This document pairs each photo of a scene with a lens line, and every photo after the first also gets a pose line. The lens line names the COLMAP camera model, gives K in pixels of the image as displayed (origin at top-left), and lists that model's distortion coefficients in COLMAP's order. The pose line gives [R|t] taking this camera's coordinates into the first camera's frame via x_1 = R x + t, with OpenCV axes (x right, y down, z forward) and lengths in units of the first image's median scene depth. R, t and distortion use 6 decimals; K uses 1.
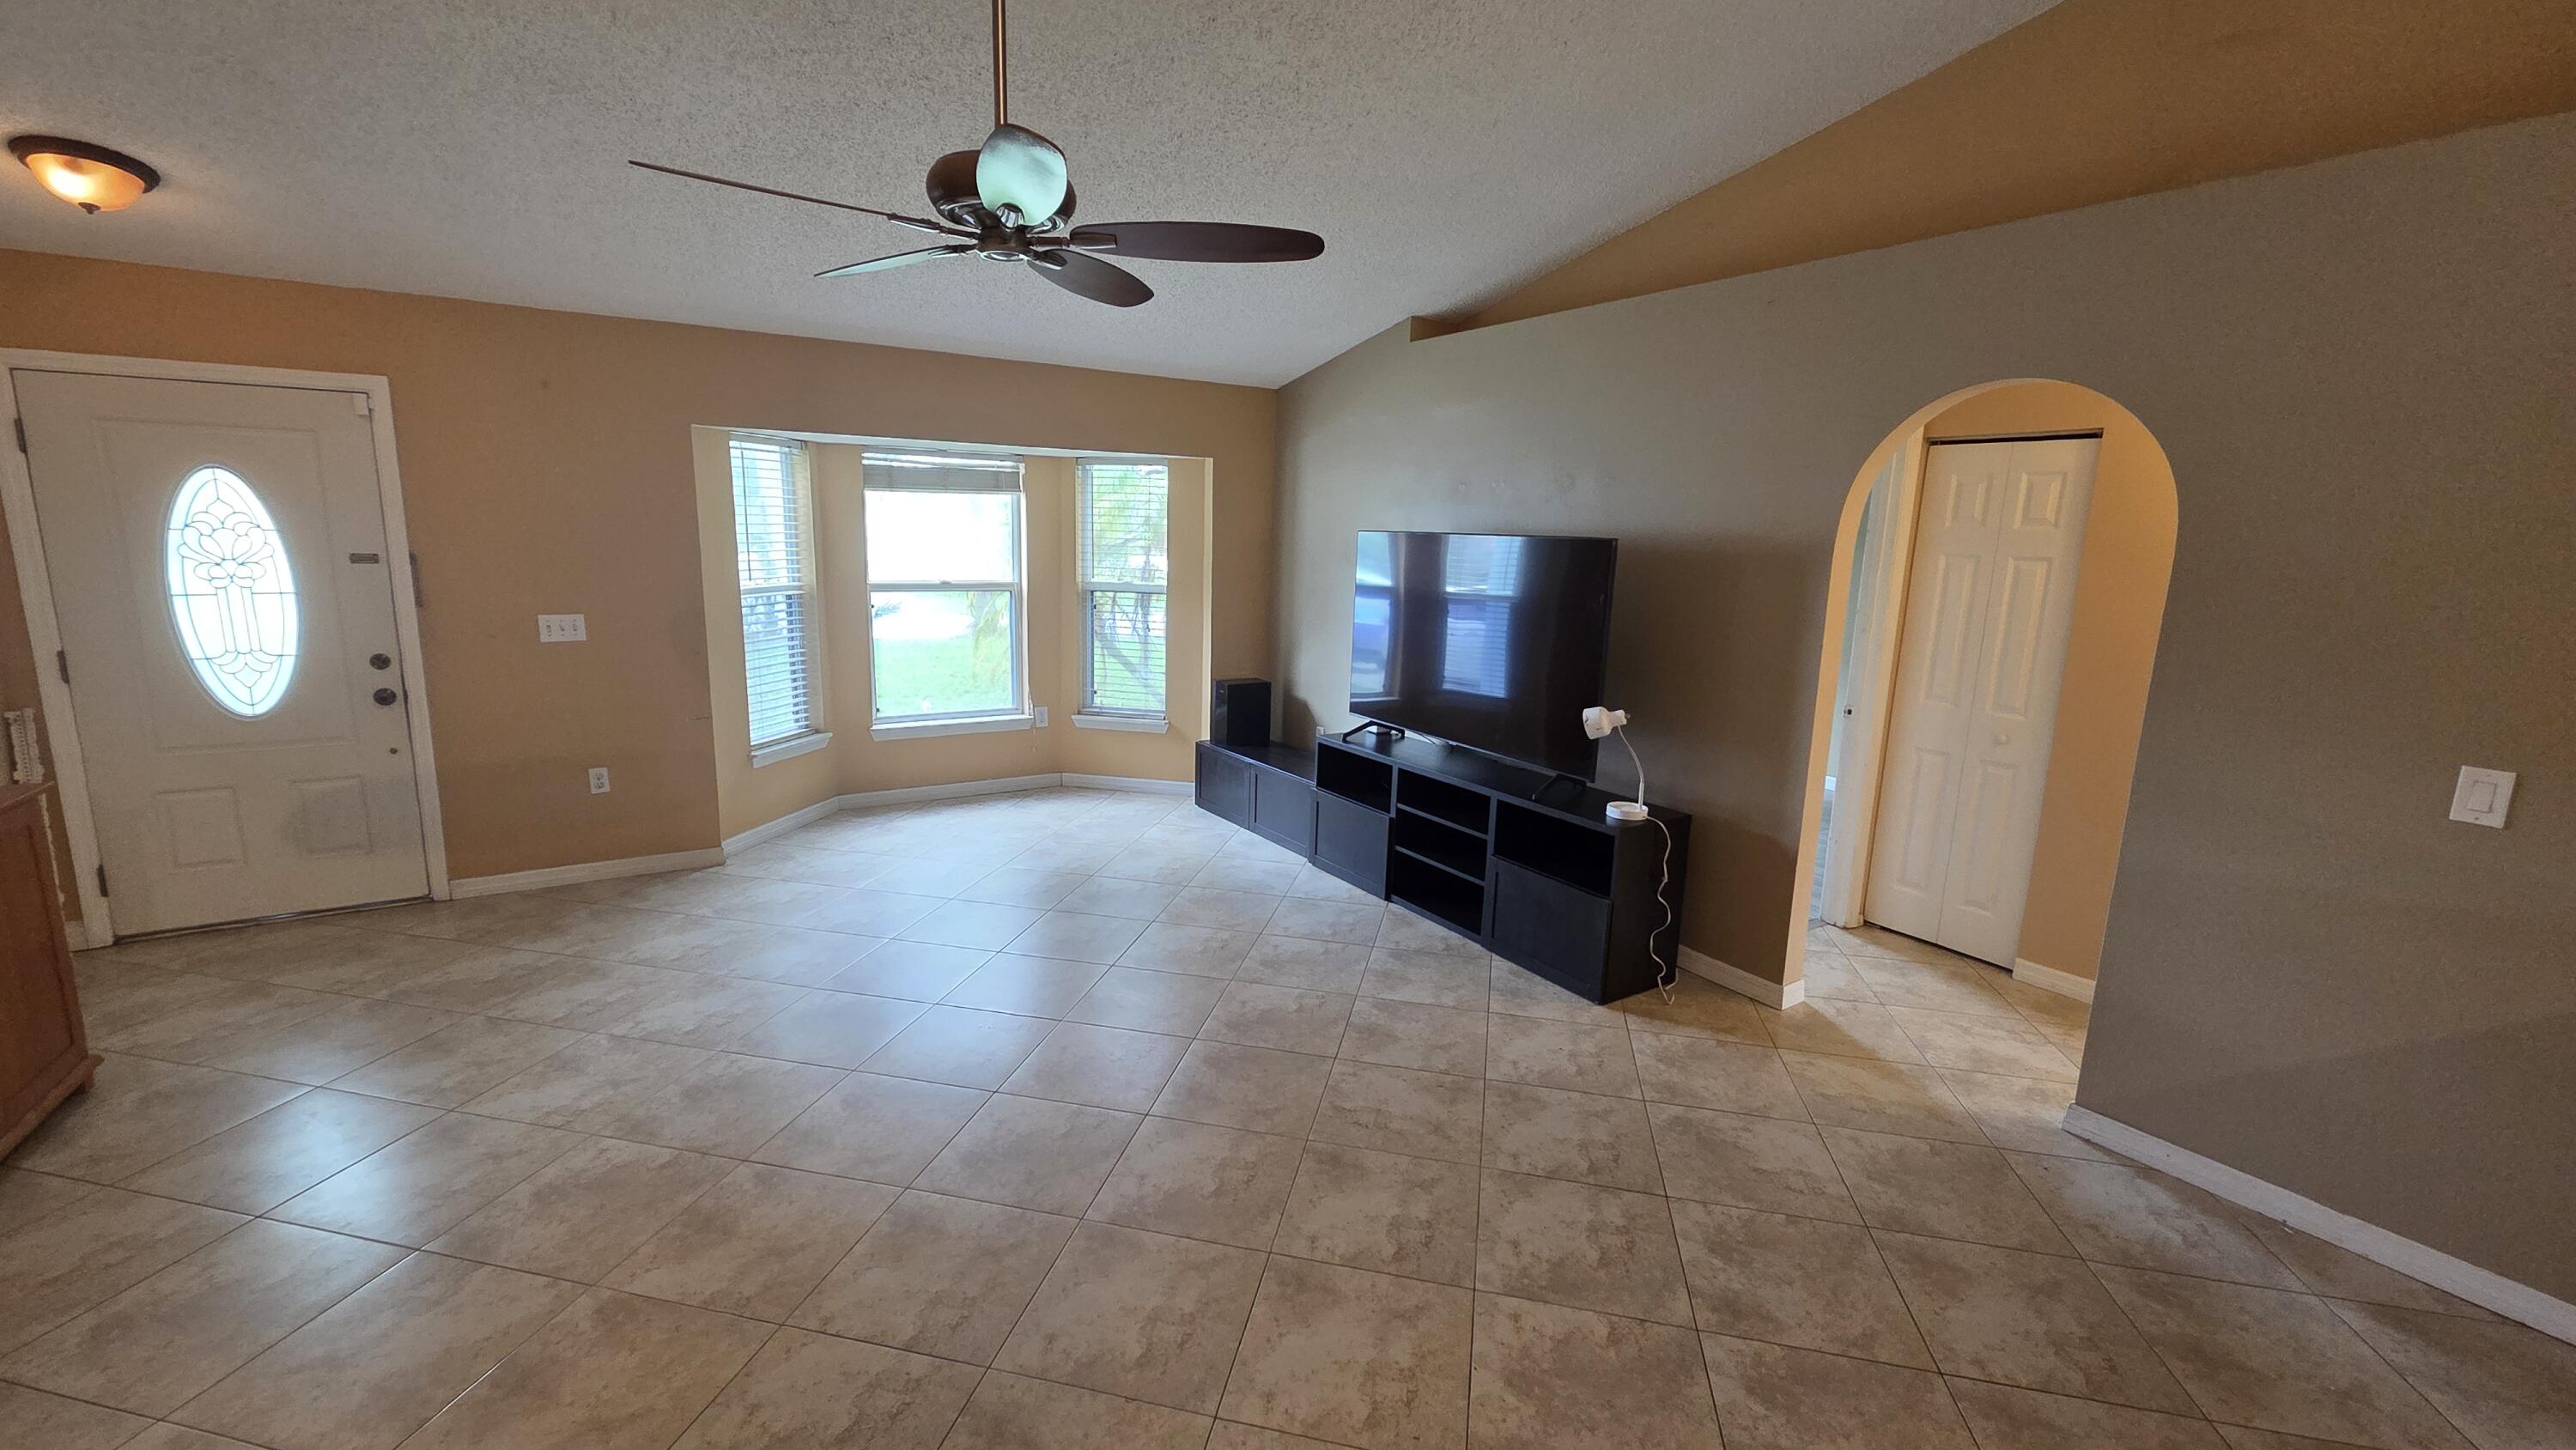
lens RADIAL K [[1047.6, 0, 1278.6], [0, 1047.6, 722.8], [0, 0, 1]] dist [0.009796, -0.002532]
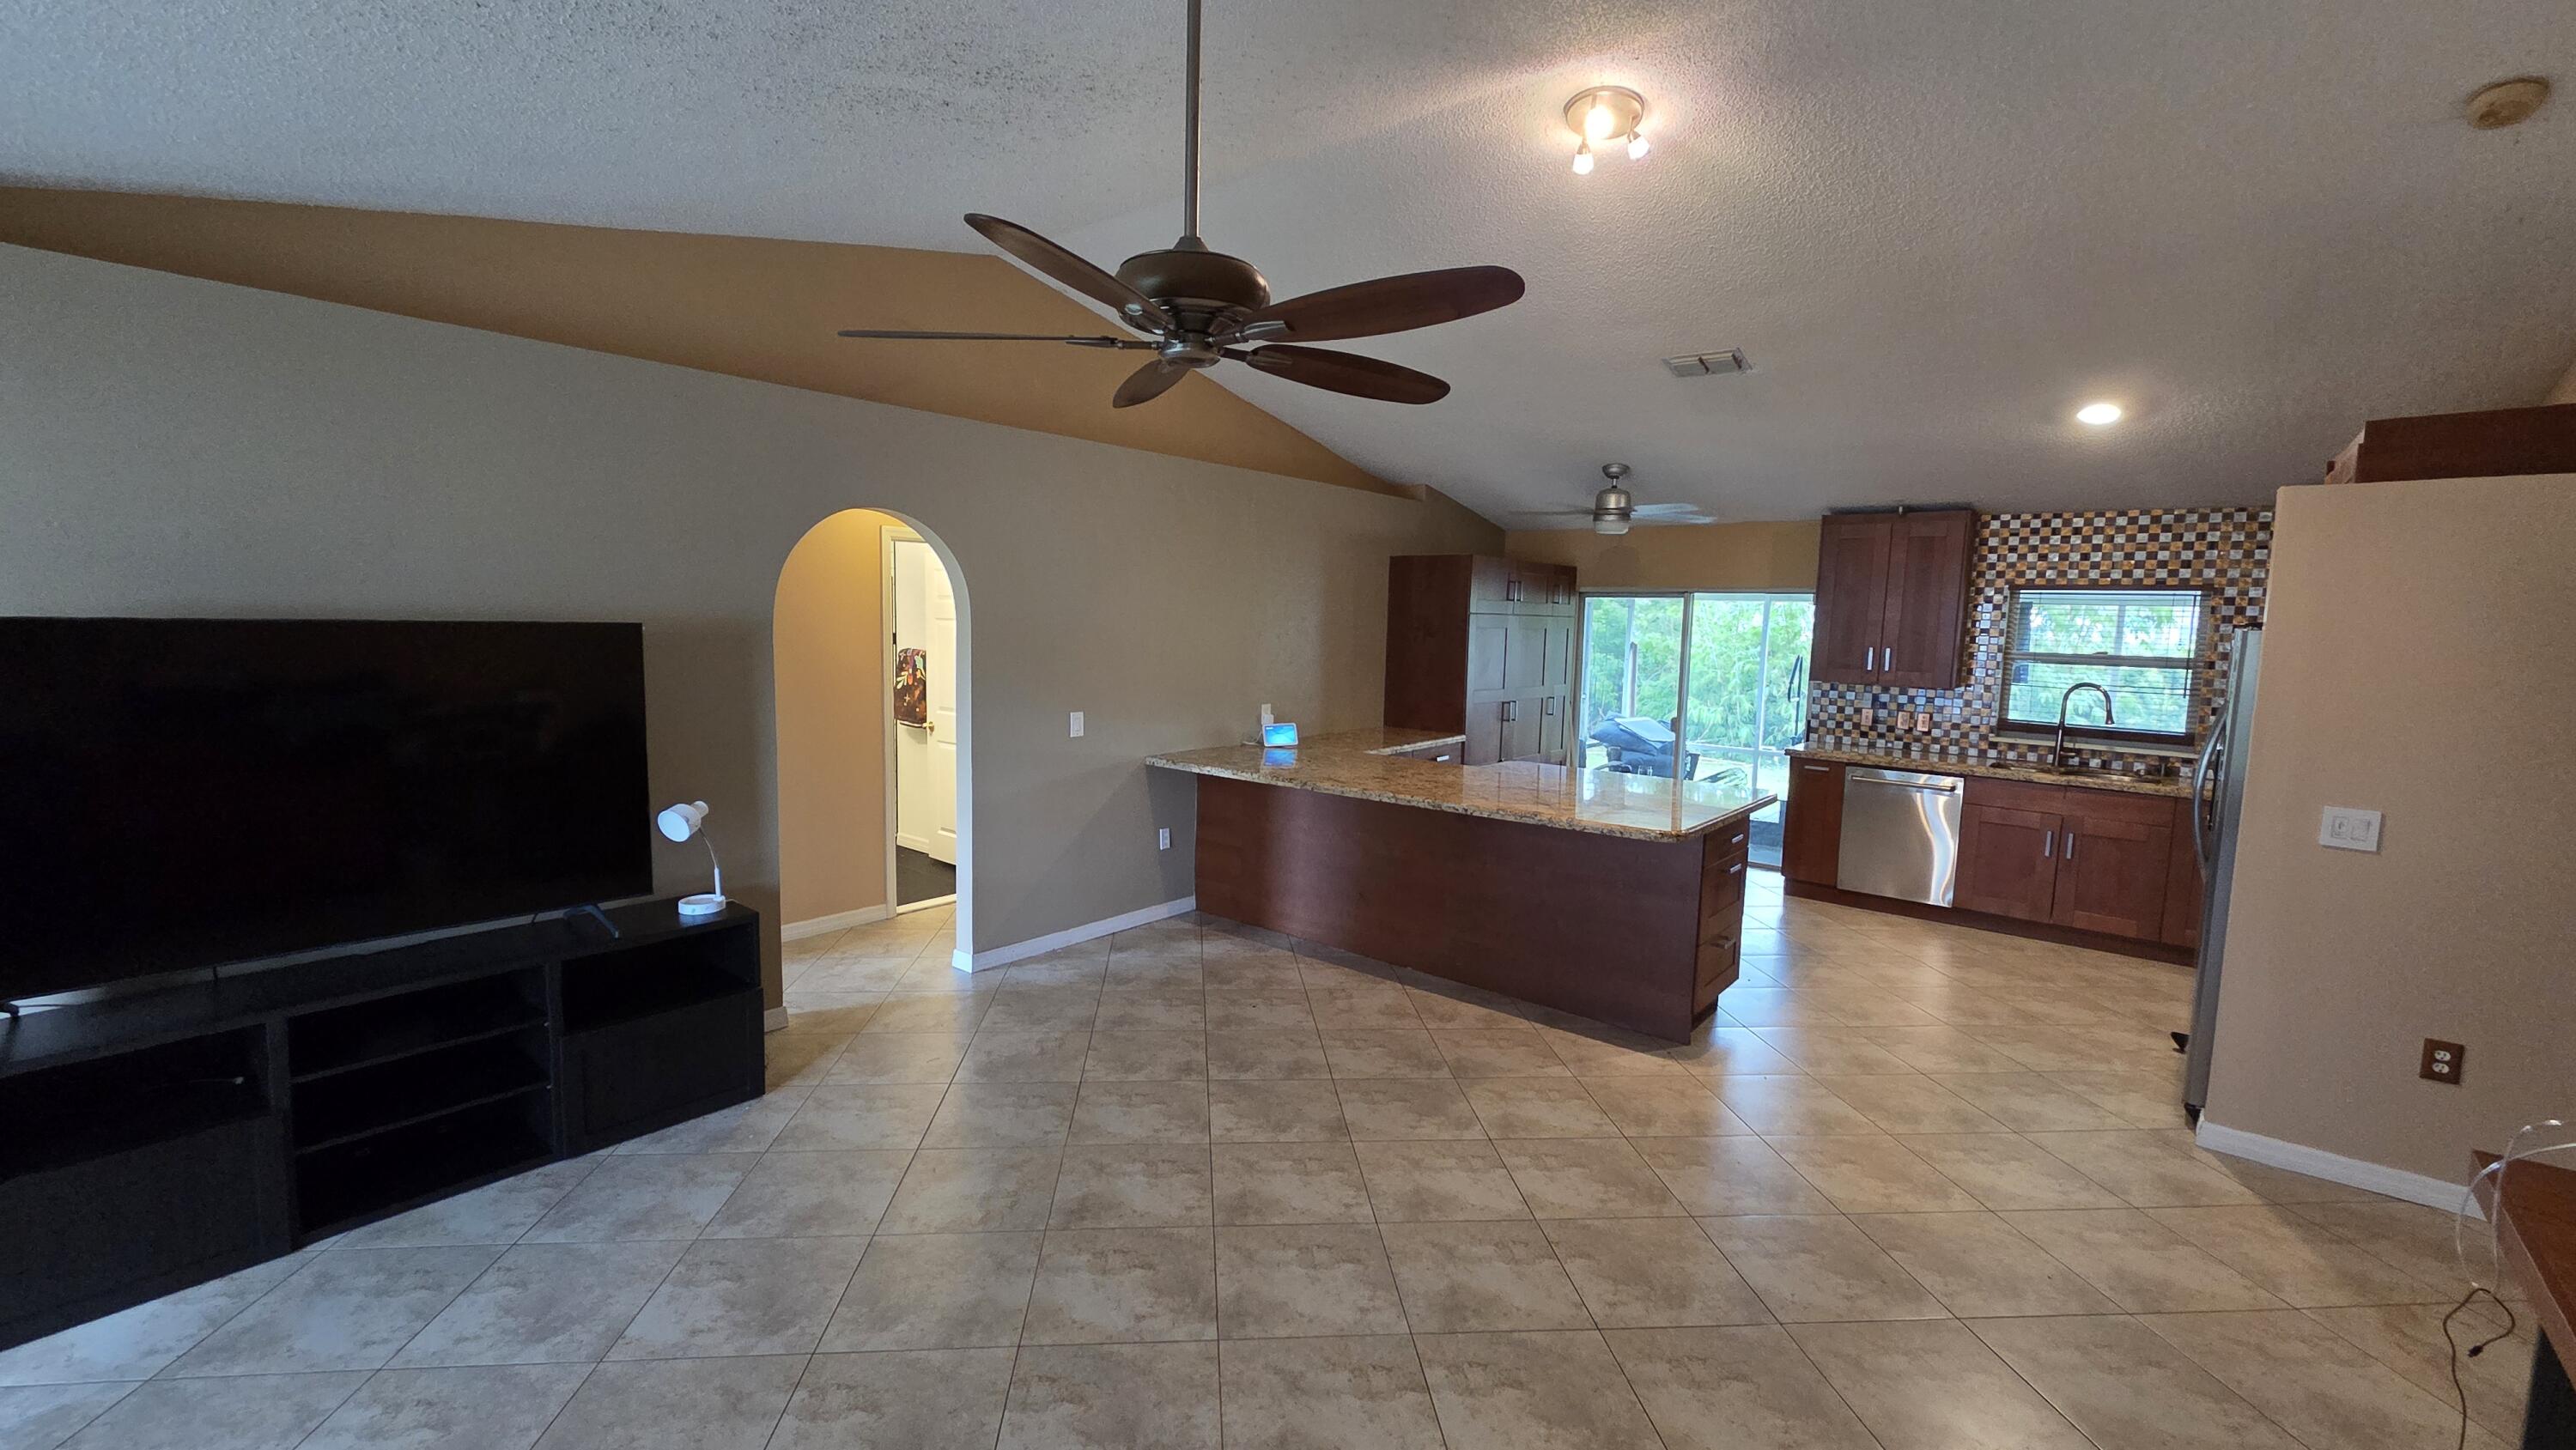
lens RADIAL K [[1047.6, 0, 1273.4], [0, 1047.6, 714.2], [0, 0, 1]] dist [0.009796, -0.002532]
pose [[-0.296899, -0.124661, 0.946737, -1.053606], [0.142074, 0.974640, 0.172890, -0.263332], [-0.944281, 0.185837, -0.271659, 1.097441]]
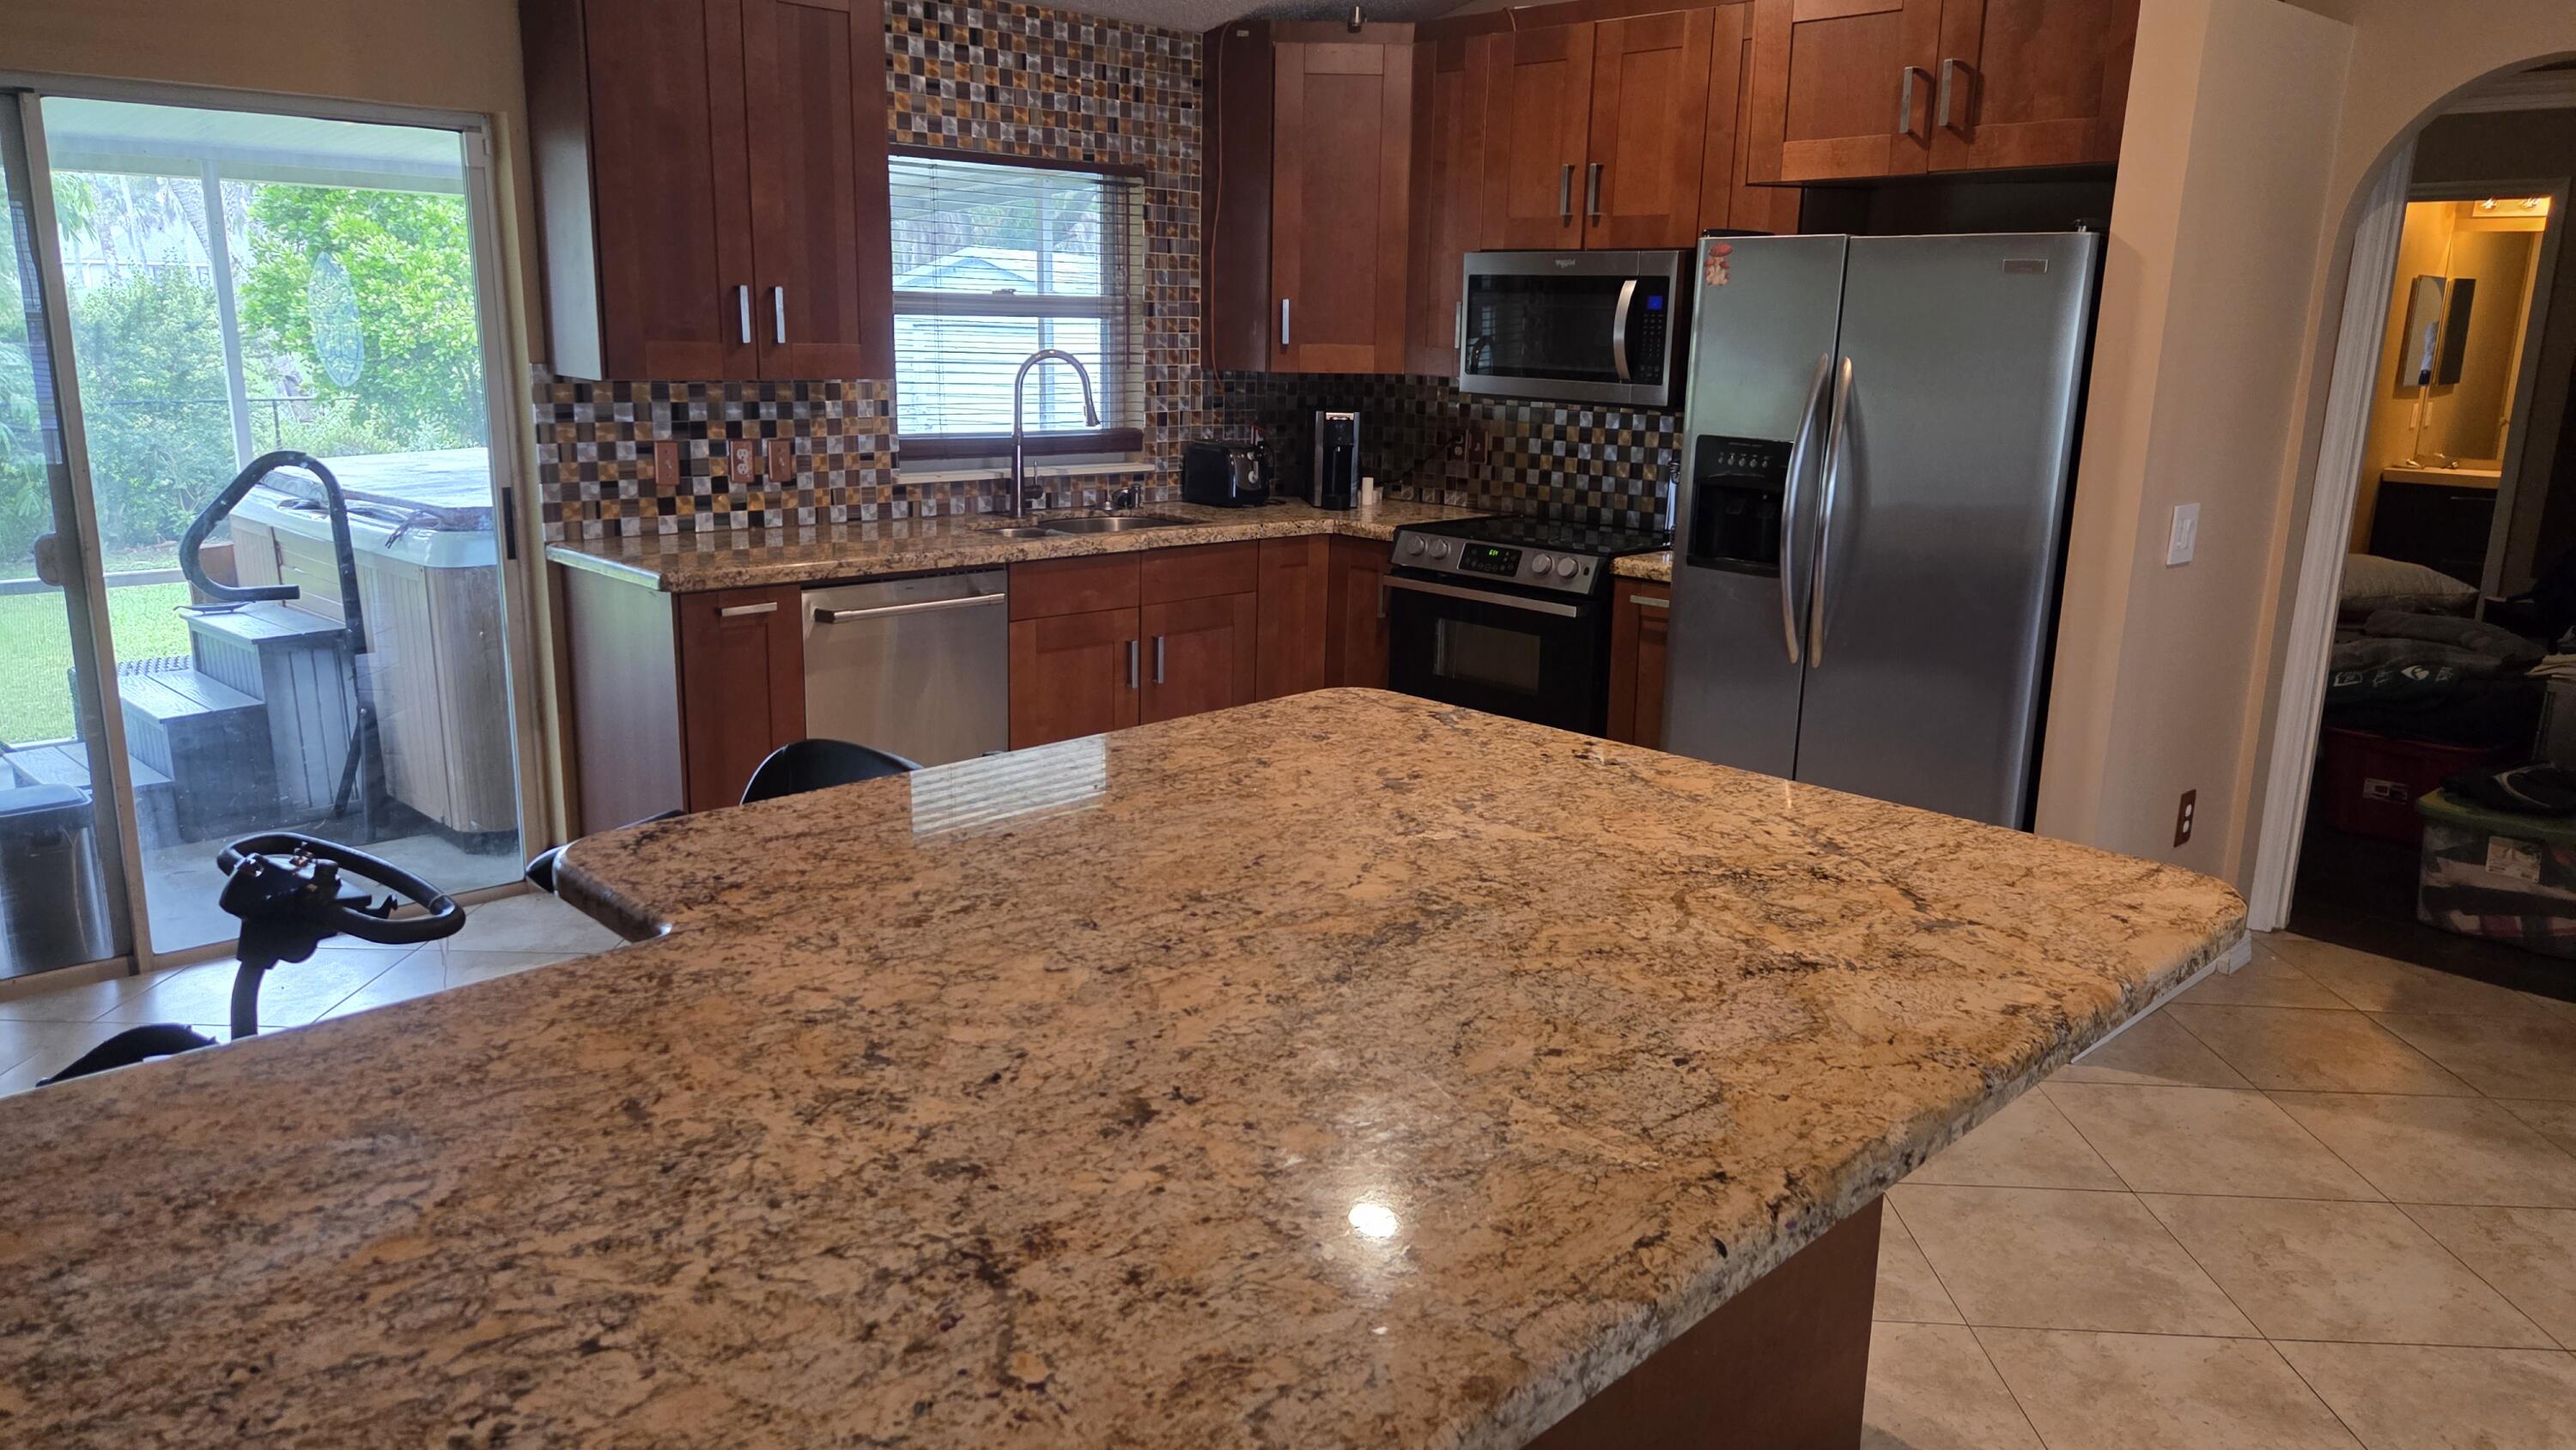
lens RADIAL K [[1718.9, 0, 1280.1], [0, 1718.9, 703.4], [0, 0, 1]] dist [0.074396, -0.057789]
pose [[-0.981456, -0.001682, -0.191681, 0.799732], [-0.077771, 0.917458, 0.390158, -0.093990], [0.175203, 0.397830, -0.900575, 0.757895]]
